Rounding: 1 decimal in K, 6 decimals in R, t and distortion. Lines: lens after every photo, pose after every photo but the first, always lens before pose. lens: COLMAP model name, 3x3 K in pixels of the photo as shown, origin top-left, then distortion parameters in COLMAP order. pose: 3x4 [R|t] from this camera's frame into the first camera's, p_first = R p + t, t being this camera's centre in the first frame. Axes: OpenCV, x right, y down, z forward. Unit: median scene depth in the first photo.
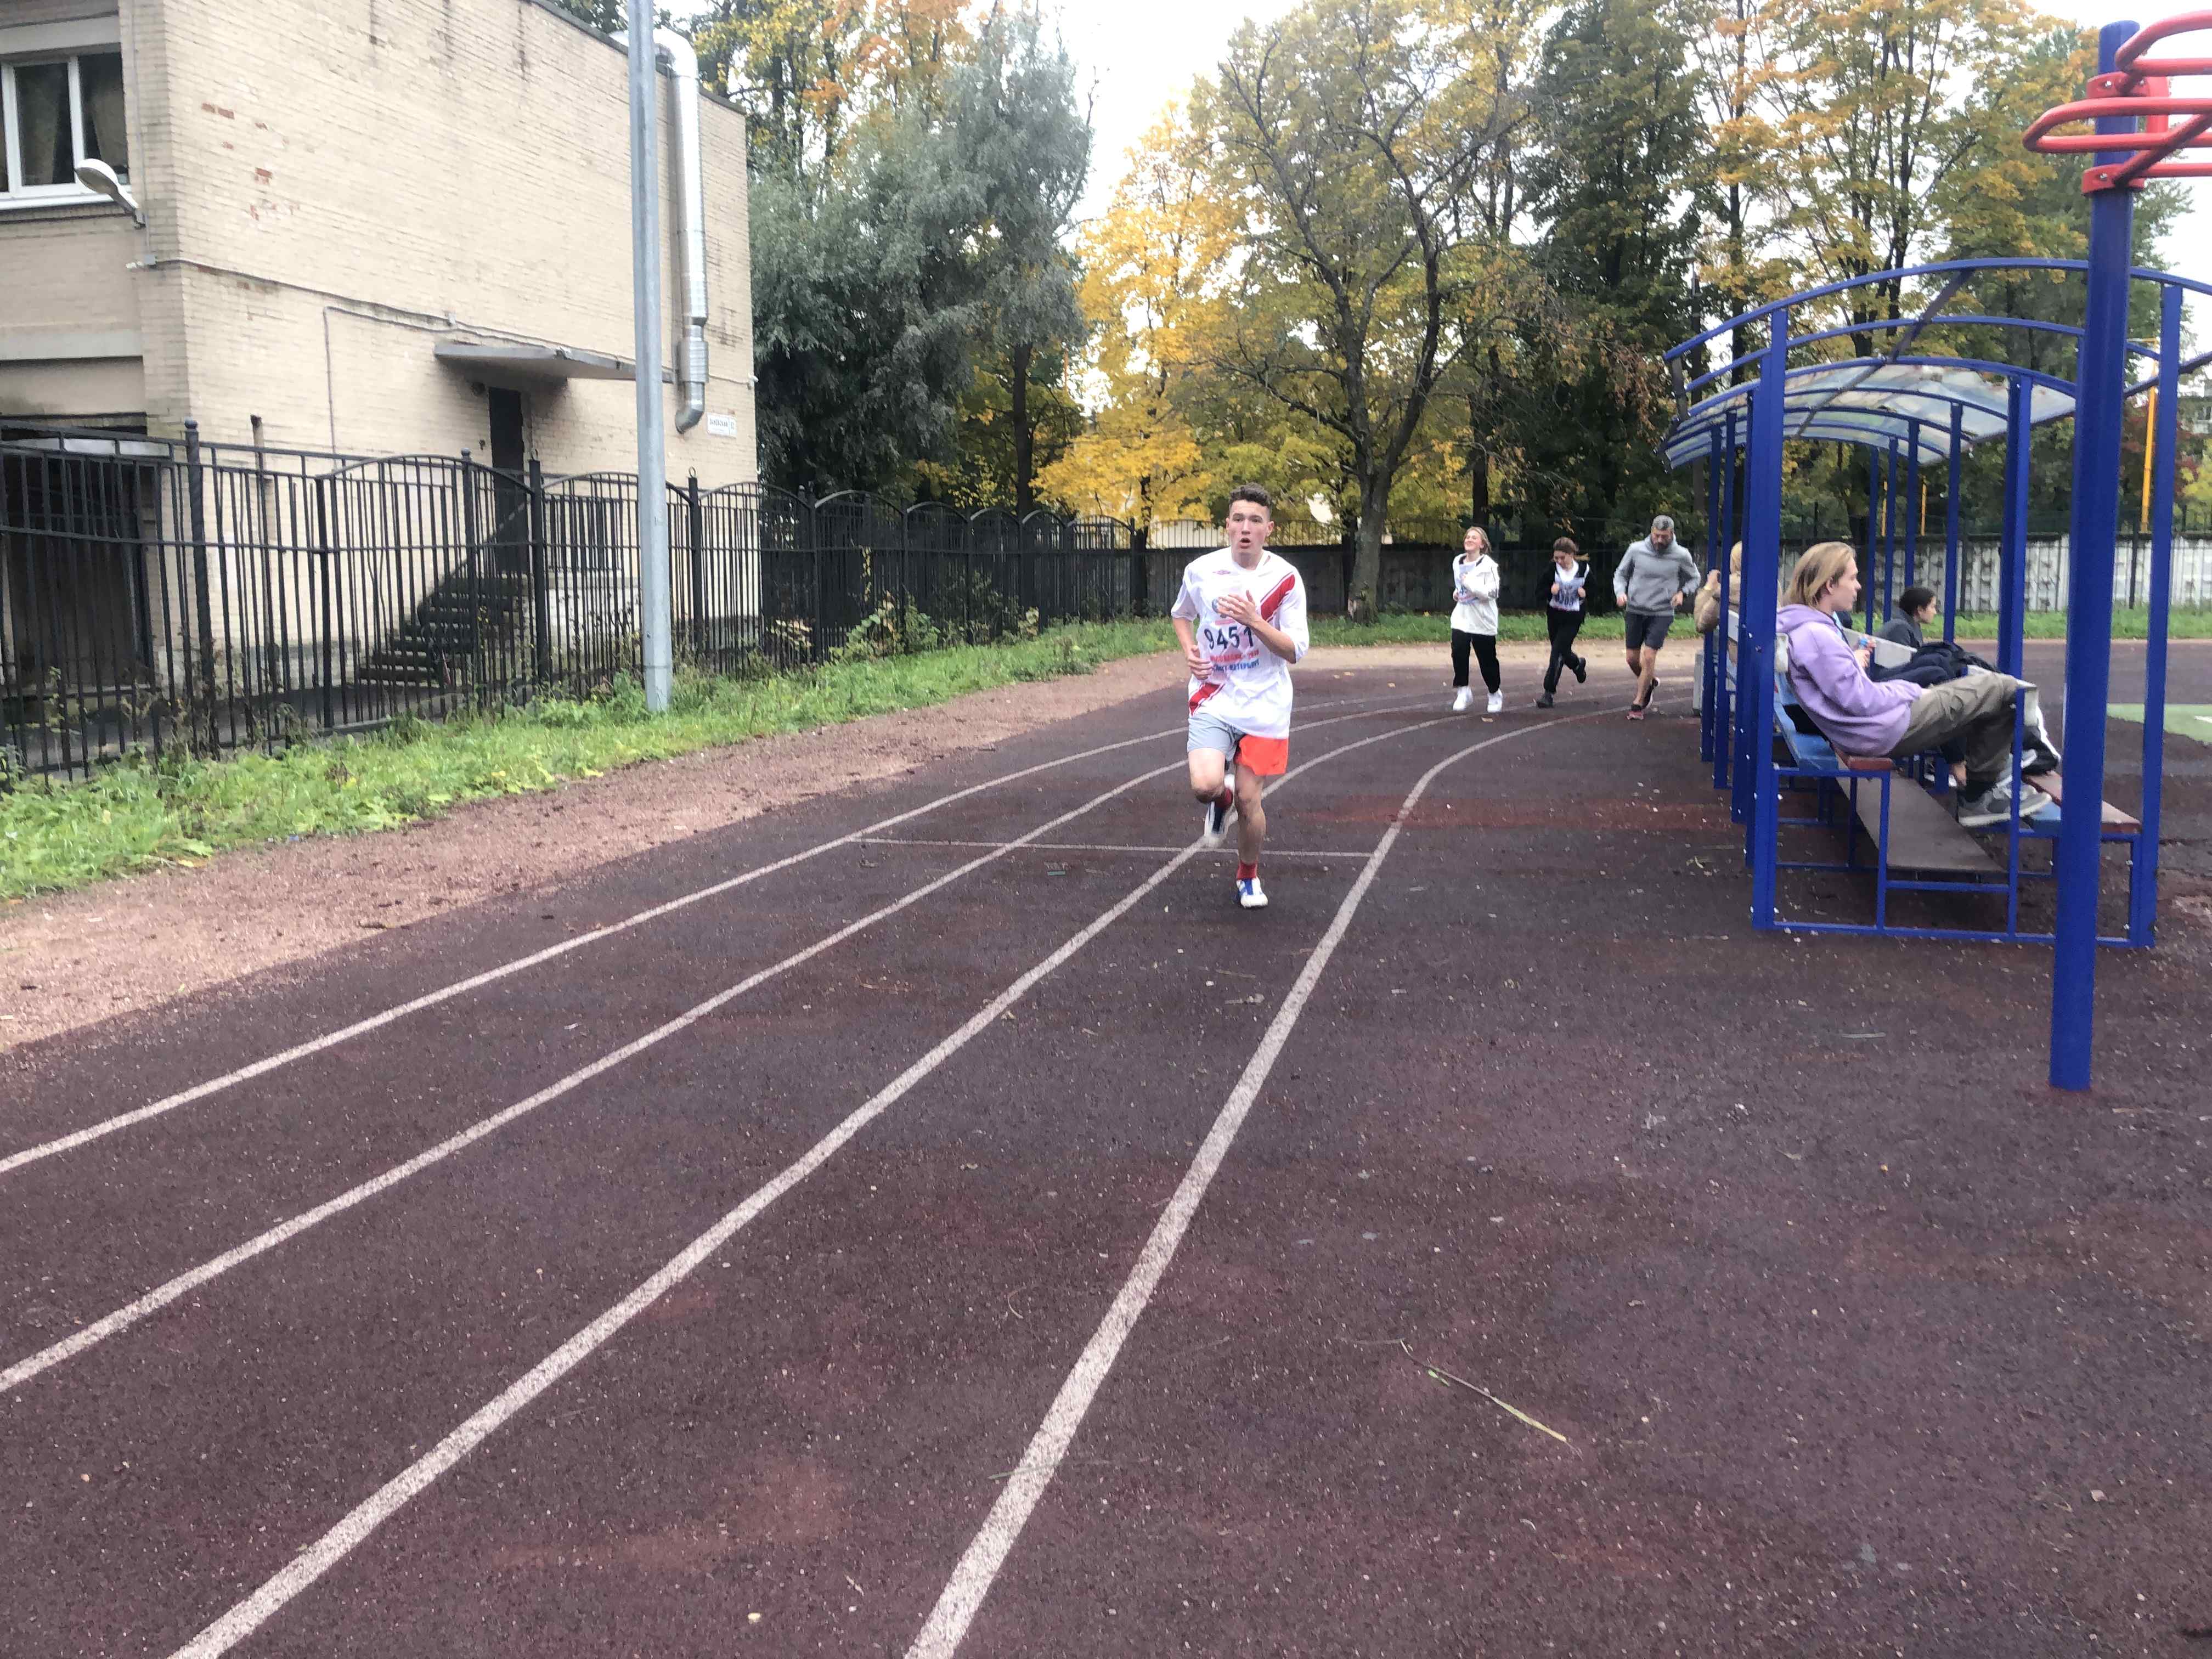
lens RADIAL K [[1816.9, 0, 1120.2], [0, 1816.9, 837.4], [0, 0, 1]] dist [0.031993, -0.052906]
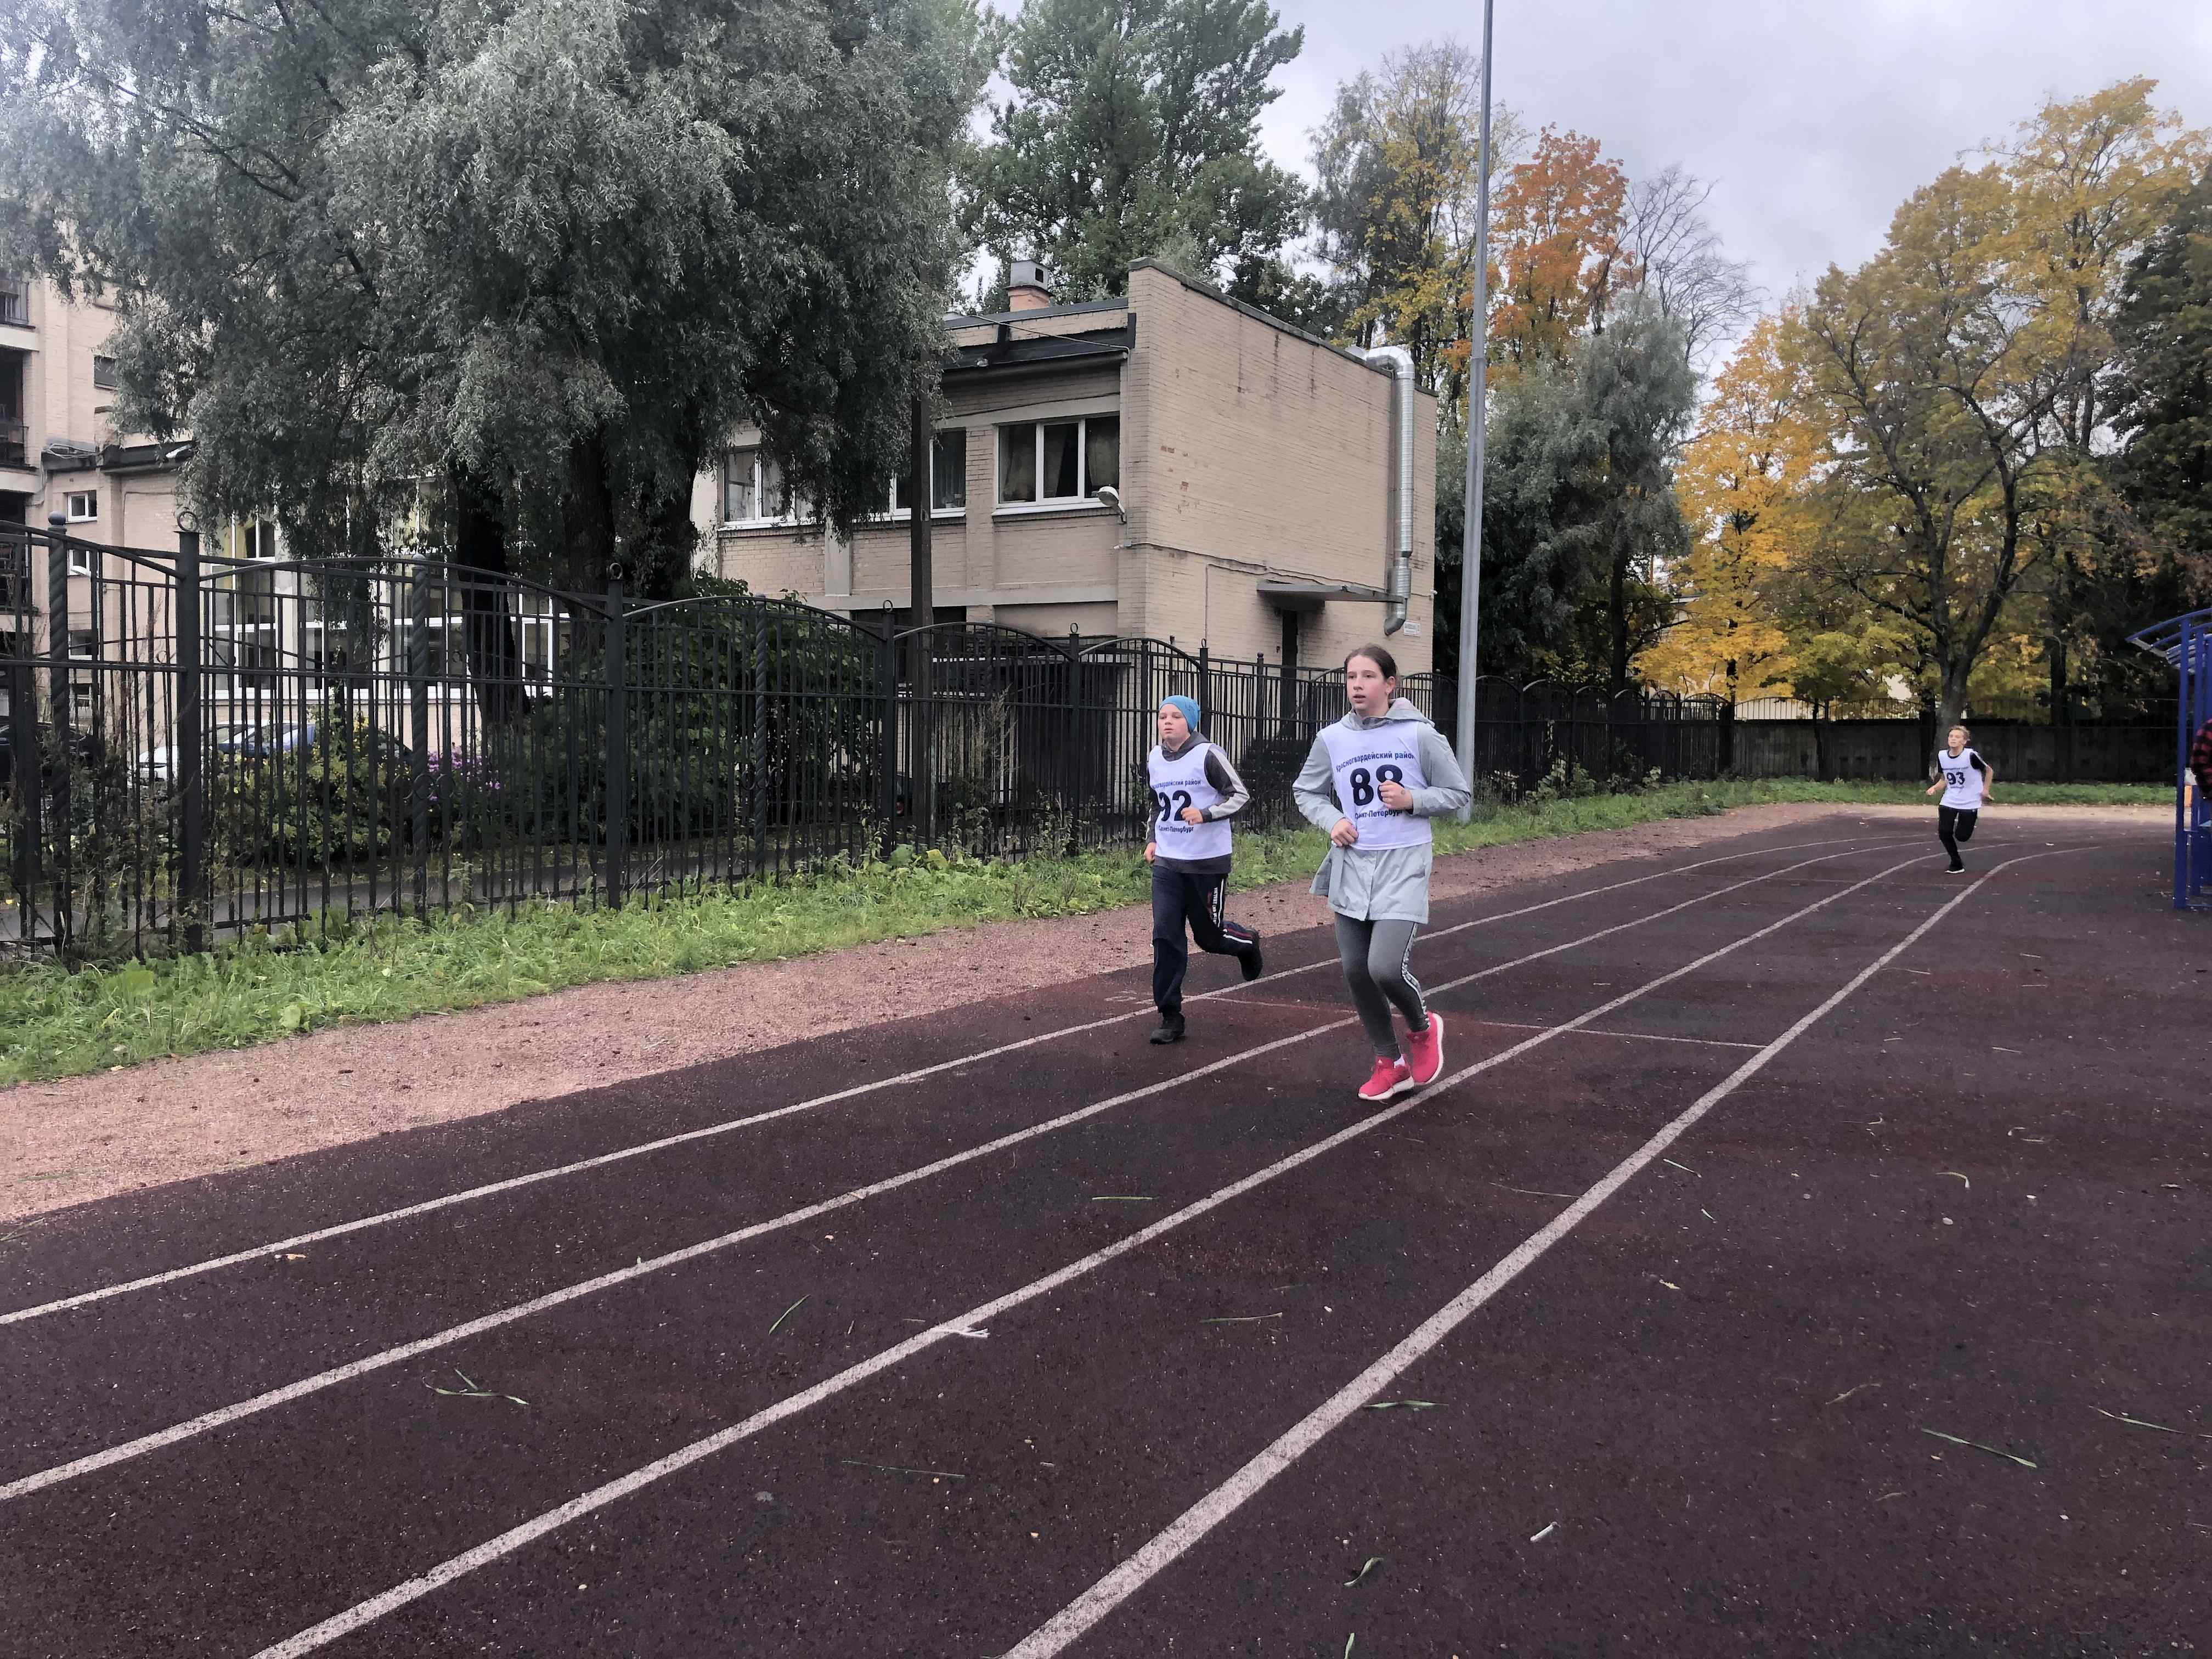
lens RADIAL K [[1828.9, 0, 1082.5], [0, 1828.9, 817.7], [0, 0, 1]] dist [0.008854, 0.004150]
pose [[0.955591, 0.024254, -0.293698, -0.046876], [-0.054270, 0.994046, -0.094486, 0.041433], [0.289658, 0.106229, 0.951217, -0.267847]]
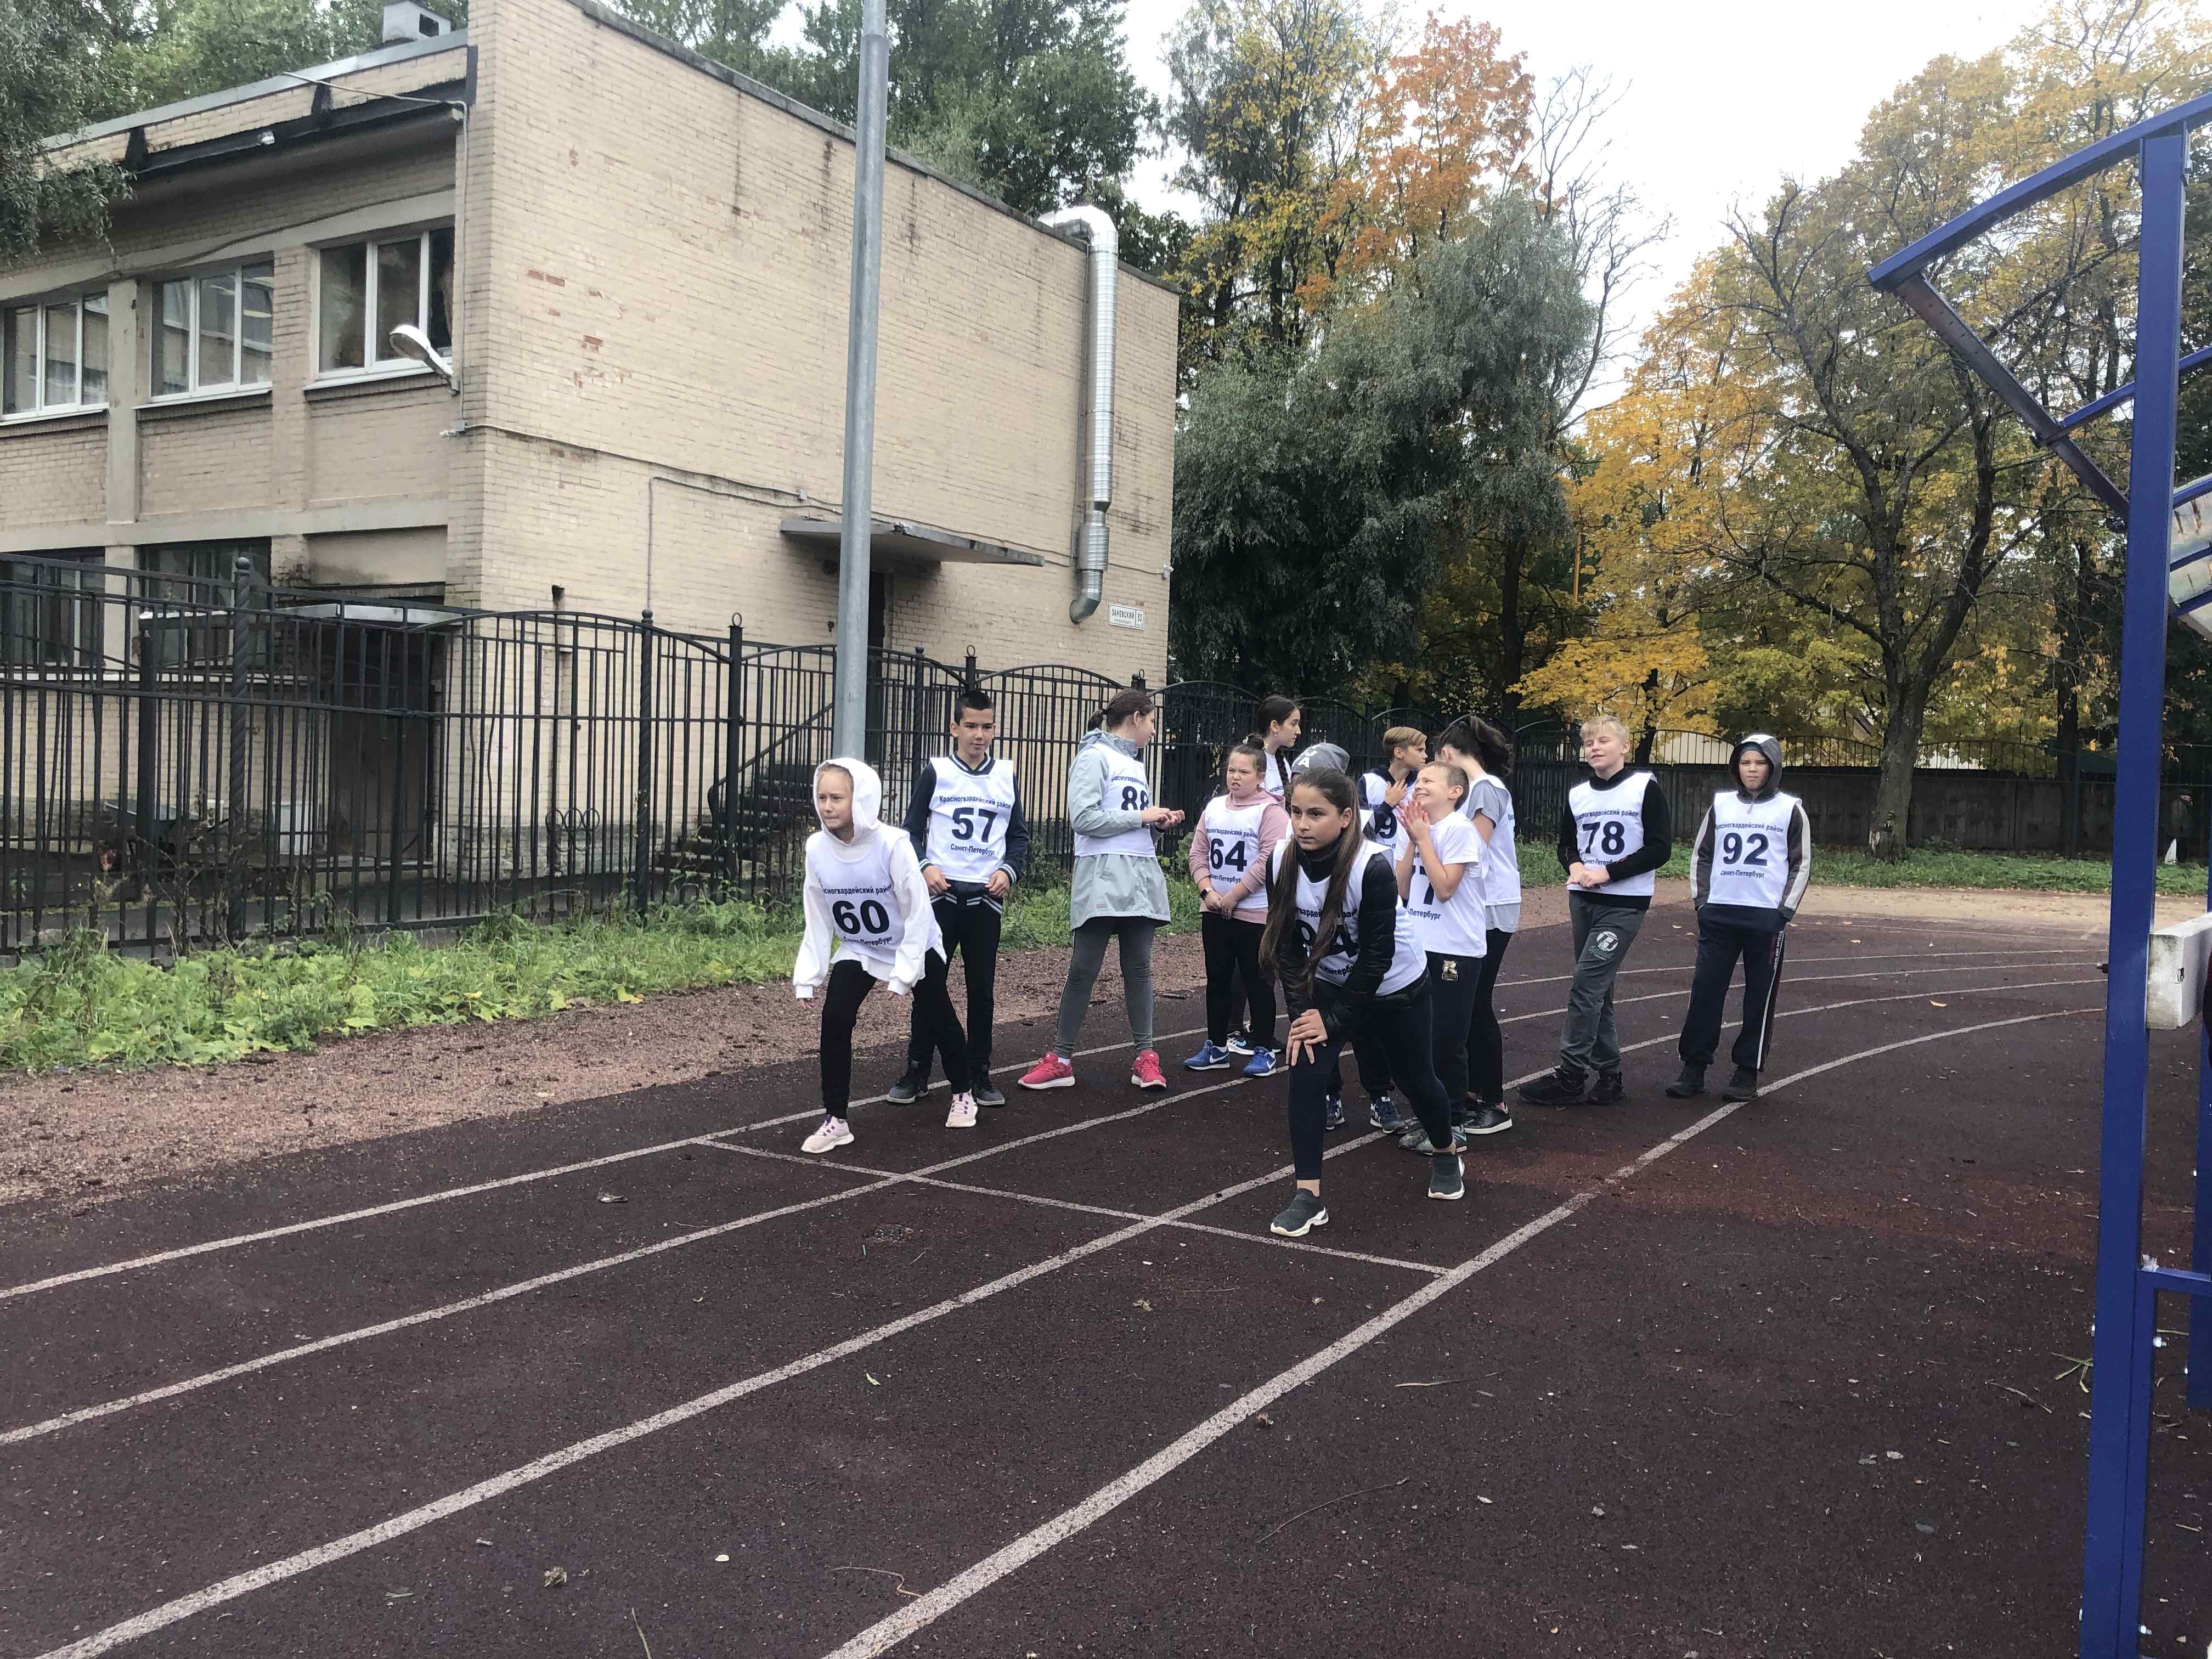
lens RADIAL K [[1836.1, 0, 1098.2], [0, 1836.1, 818.4], [0, 0, 1]] dist [0.005636, 0.002974]
pose [[0.950028, 0.041424, -0.309405, 0.051263], [-0.080429, 0.990175, -0.114391, -0.013333], [0.301627, 0.133560, 0.944025, 0.108479]]
